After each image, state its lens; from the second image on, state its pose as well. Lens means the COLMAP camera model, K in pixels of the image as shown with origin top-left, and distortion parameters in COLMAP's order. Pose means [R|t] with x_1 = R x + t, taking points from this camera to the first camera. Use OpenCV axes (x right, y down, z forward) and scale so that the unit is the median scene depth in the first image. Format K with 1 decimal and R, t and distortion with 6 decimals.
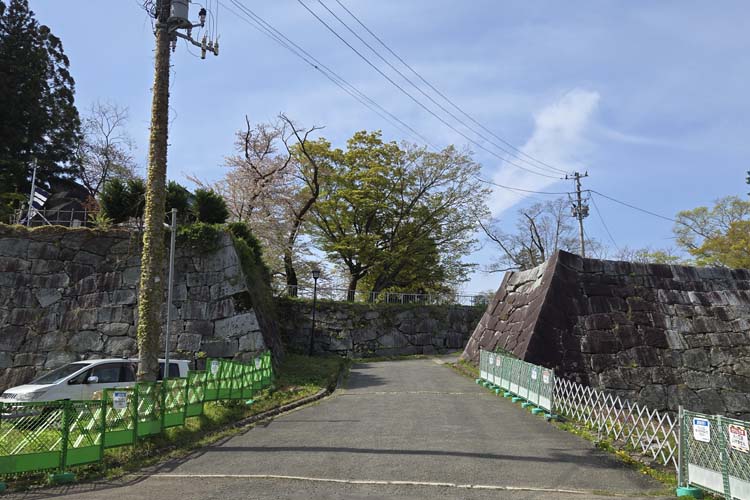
lens RADIAL K [[647.1, 0, 374.2], [0, 647.1, 262.8], [0, 0, 1]] dist [0.006308, 0.004099]
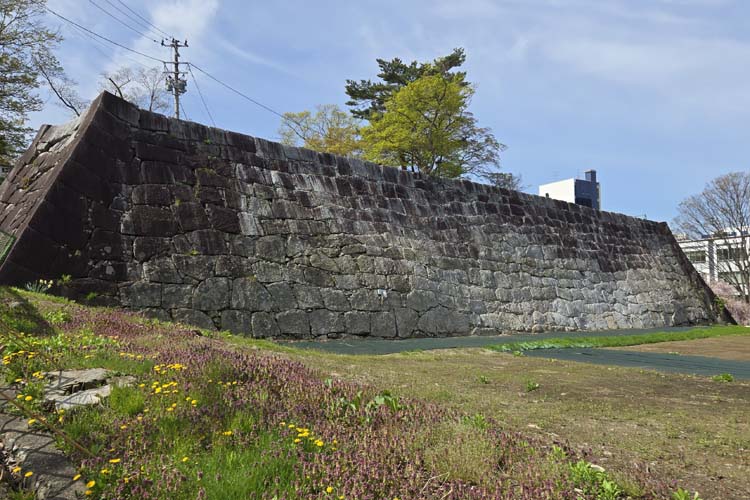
lens RADIAL K [[647.1, 0, 374.2], [0, 647.1, 262.8], [0, 0, 1]] dist [0.006308, 0.004099]
pose [[0.836671, 0.009562, 0.547623, 0.140786], [-0.092117, 0.988062, 0.123486, 0.048646], [-0.539905, -0.153762, 0.827563, 0.218144]]
